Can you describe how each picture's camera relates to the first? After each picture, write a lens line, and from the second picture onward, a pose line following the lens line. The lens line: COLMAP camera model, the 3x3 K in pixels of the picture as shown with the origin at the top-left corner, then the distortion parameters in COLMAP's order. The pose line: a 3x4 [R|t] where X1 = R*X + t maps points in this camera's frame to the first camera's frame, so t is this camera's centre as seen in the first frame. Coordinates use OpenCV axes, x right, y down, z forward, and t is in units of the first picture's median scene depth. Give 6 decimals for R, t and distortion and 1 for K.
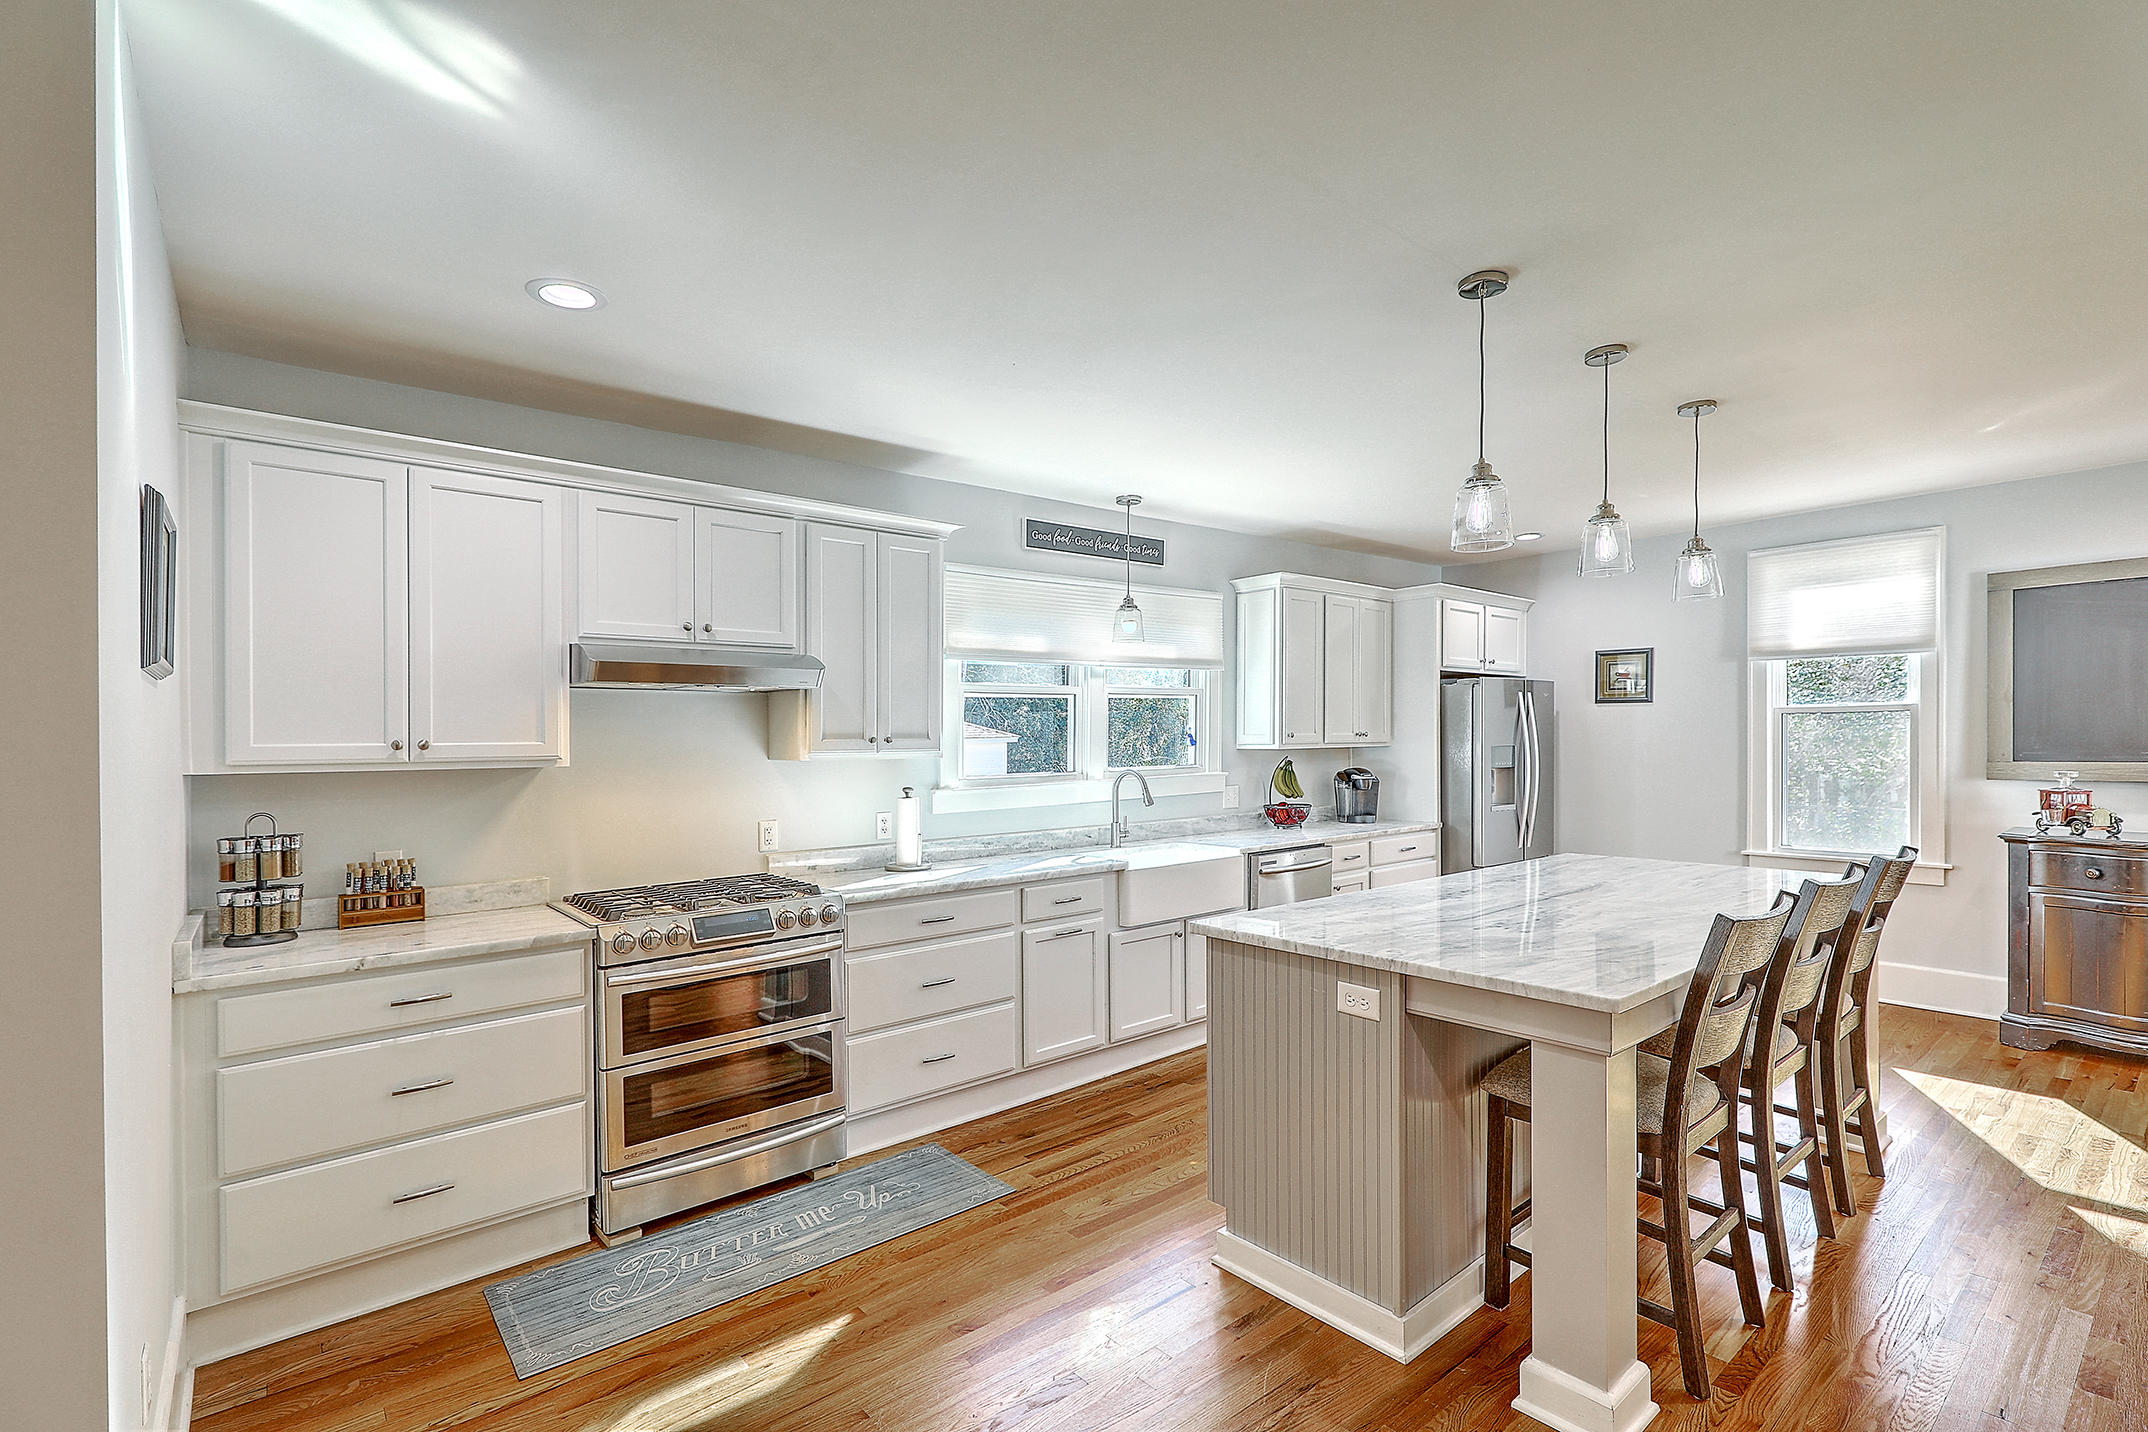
lens RADIAL K [[969.4, 0, 1079.2], [0, 969.4, 731.3], [0, 0, 1]] dist [-0.001444, -0.000111]
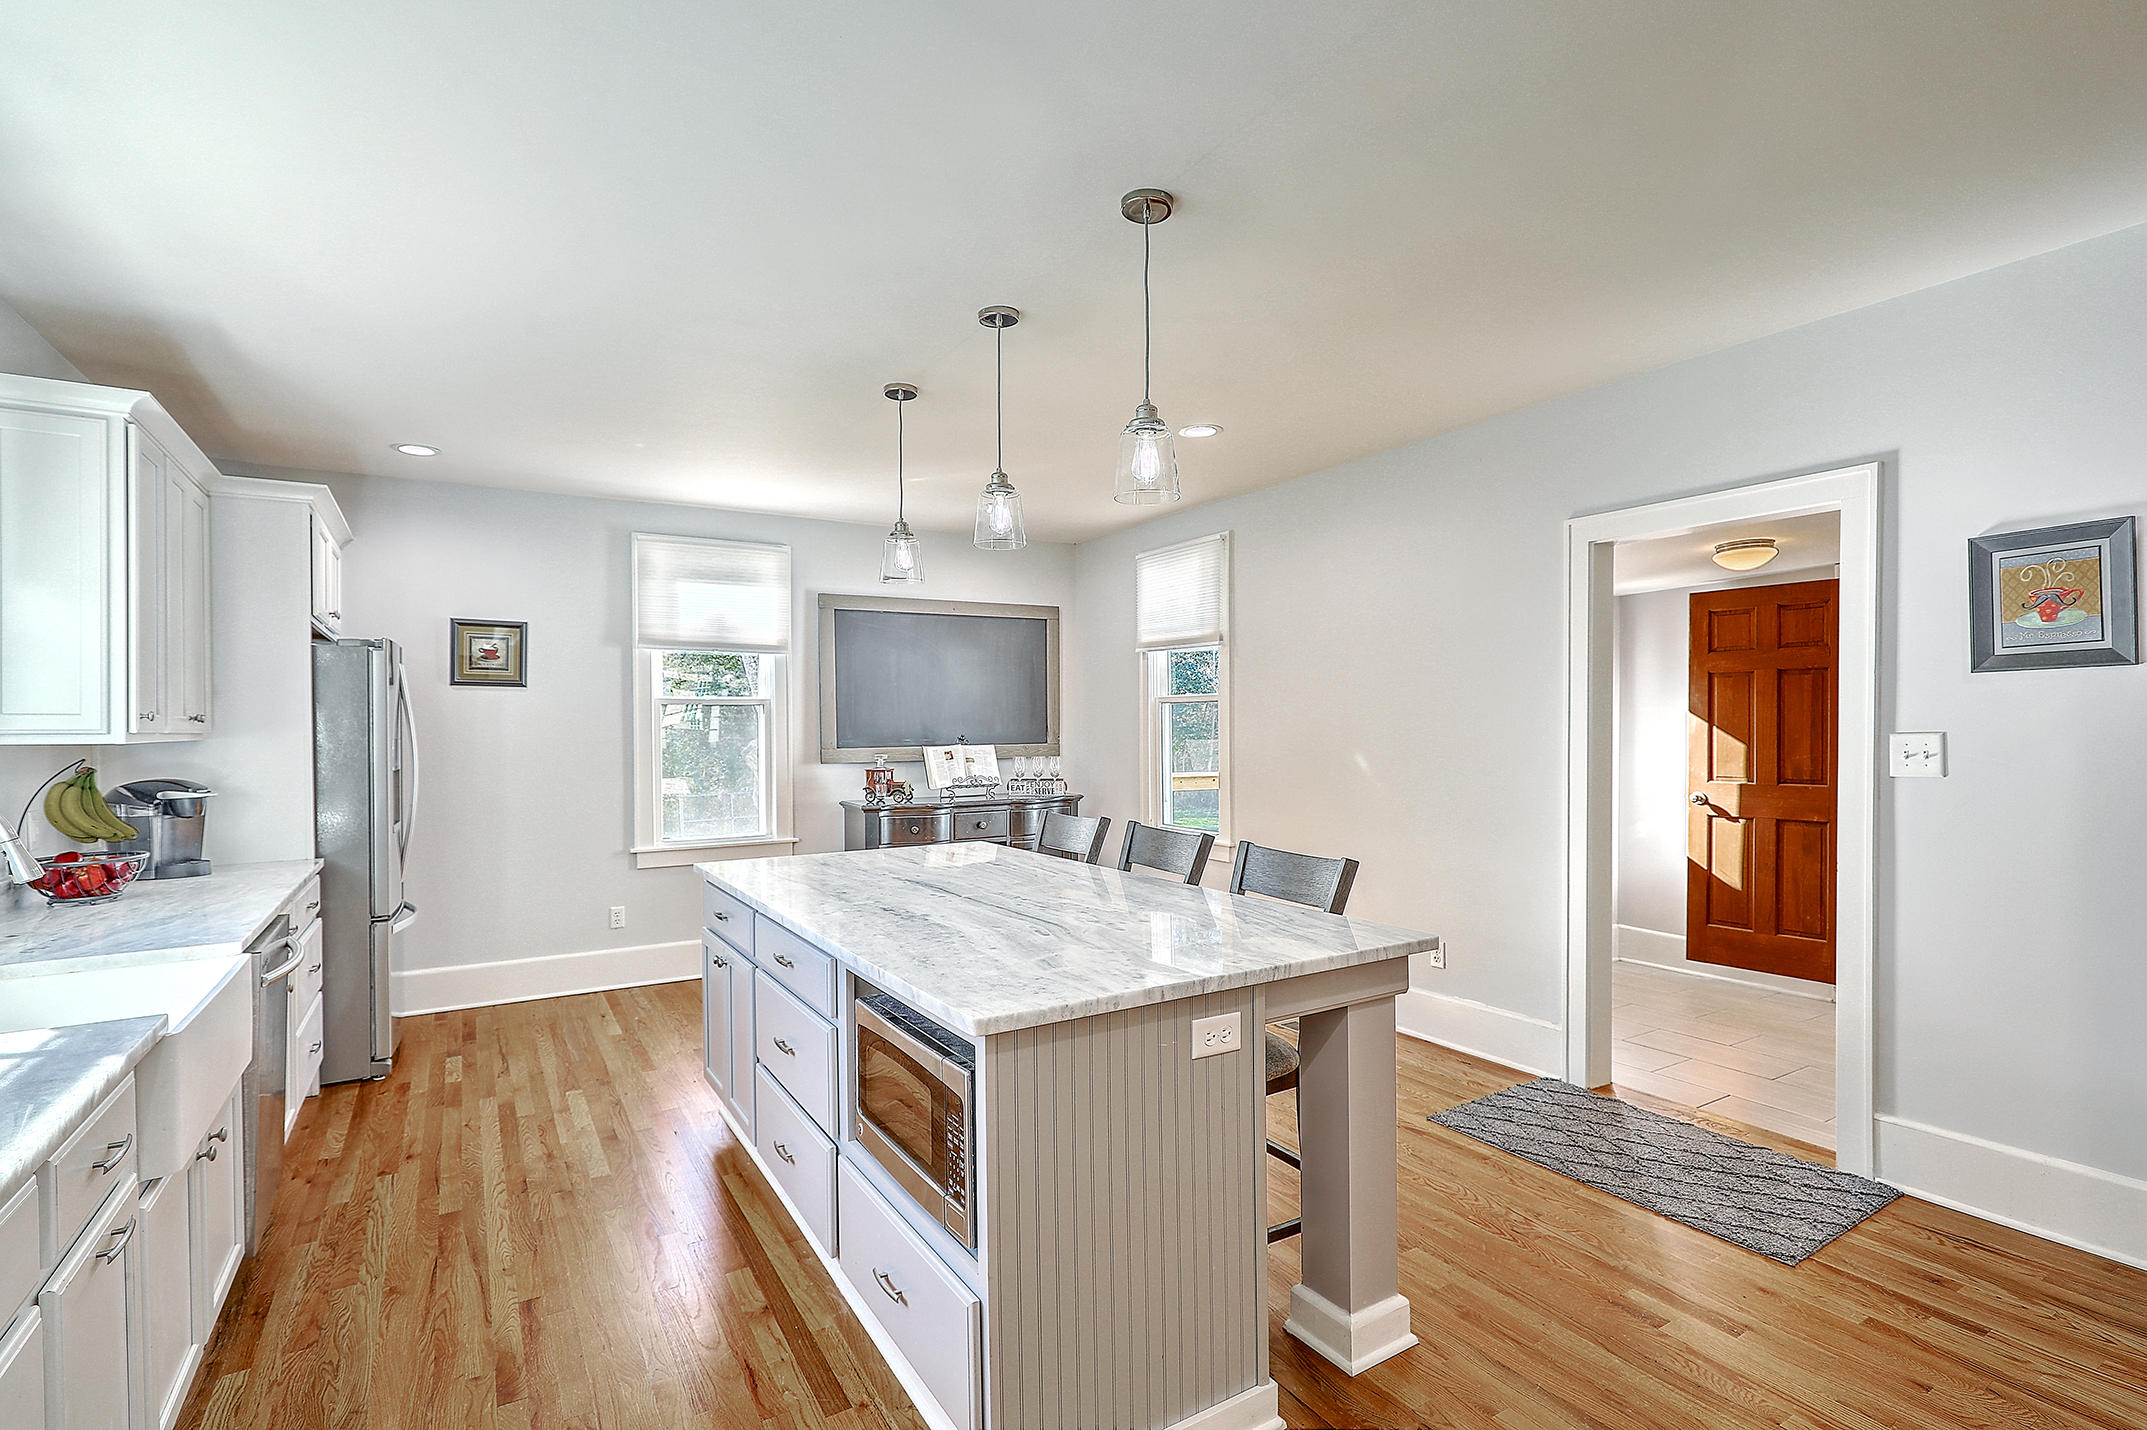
lens RADIAL K [[1036.3, 0, 1082.8], [0, 1036.3, 728.9], [0, 0, 1]] dist [0.005143, 0.000394]
pose [[0.146484, 0.007799, 0.989182, -0.250713], [-0.001308, 0.999970, -0.007691, 0.014048], [-0.989212, -0.000168, 0.146490, 0.427270]]
